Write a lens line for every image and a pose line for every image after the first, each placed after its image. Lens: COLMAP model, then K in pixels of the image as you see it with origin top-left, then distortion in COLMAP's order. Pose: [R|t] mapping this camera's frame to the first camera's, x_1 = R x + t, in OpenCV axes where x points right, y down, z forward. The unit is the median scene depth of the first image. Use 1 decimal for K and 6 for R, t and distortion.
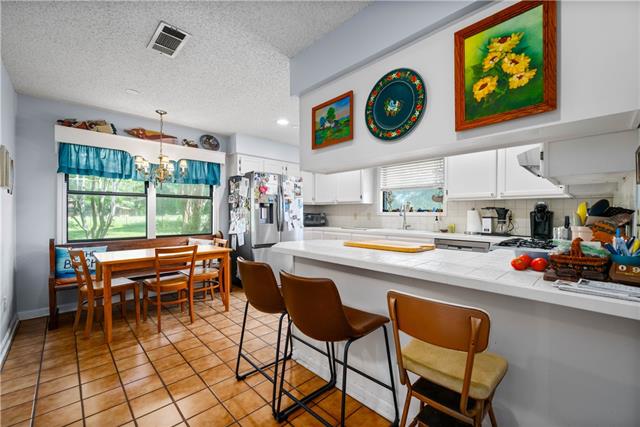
lens RADIAL K [[269.1, 0, 320.3], [0, 269.1, 214.9], [0, 0, 1]] dist [-0.000145, 0.000267]
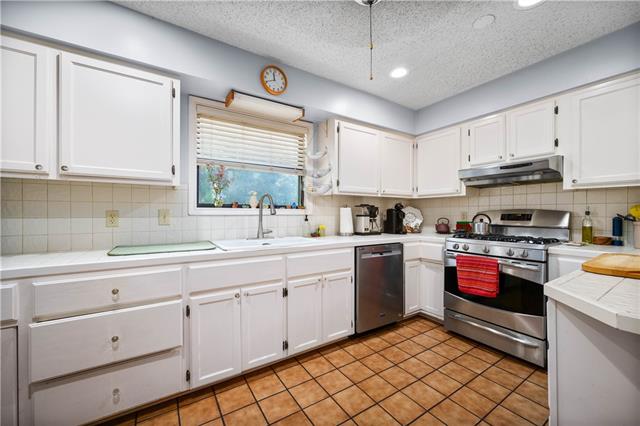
lens RADIAL K [[256.4, 0, 320.2], [0, 256.4, 214.0], [0, 0, 1]] dist [-0.000966, 0.001328]
pose [[0.178020, -0.009933, 0.983977, -0.215139], [0.002150, 0.999951, 0.009706, -0.004061], [-0.984025, 0.000388, 0.178032, 0.804219]]
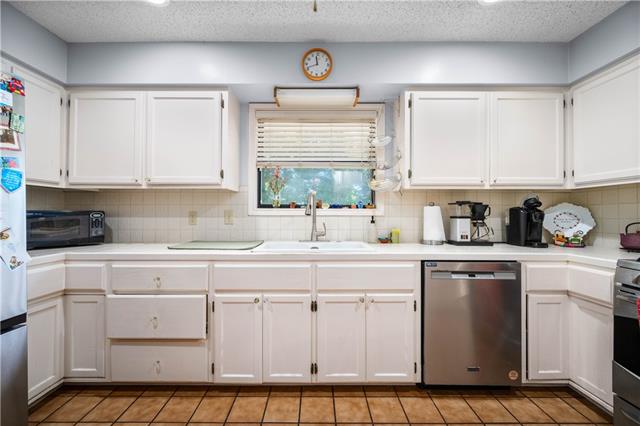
lens RADIAL K [[256.4, 0, 315.0], [0, 256.4, 212.0], [0, 0, 1]] dist [-0.000966, 0.001328]
pose [[0.688491, -0.003611, 0.725236, -0.056359], [0.005139, 0.999987, 0.000100, -0.003930], [-0.725226, 0.003658, 0.688501, 0.673357]]
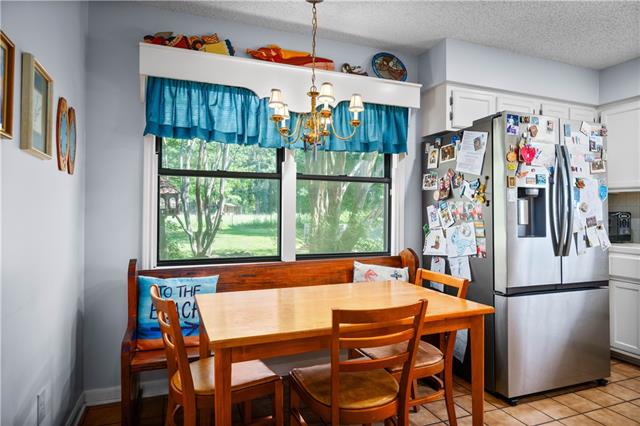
lens RADIAL K [[373.8, 0, 318.2], [0, 373.8, 210.6], [0, 0, 1]] dist [0.003958, -0.000675]
pose [[0.924090, 0.003374, -0.382160, -0.281539], [-0.006876, 0.999946, -0.007799, -0.001219], [0.382113, 0.009834, 0.924063, 0.337591]]
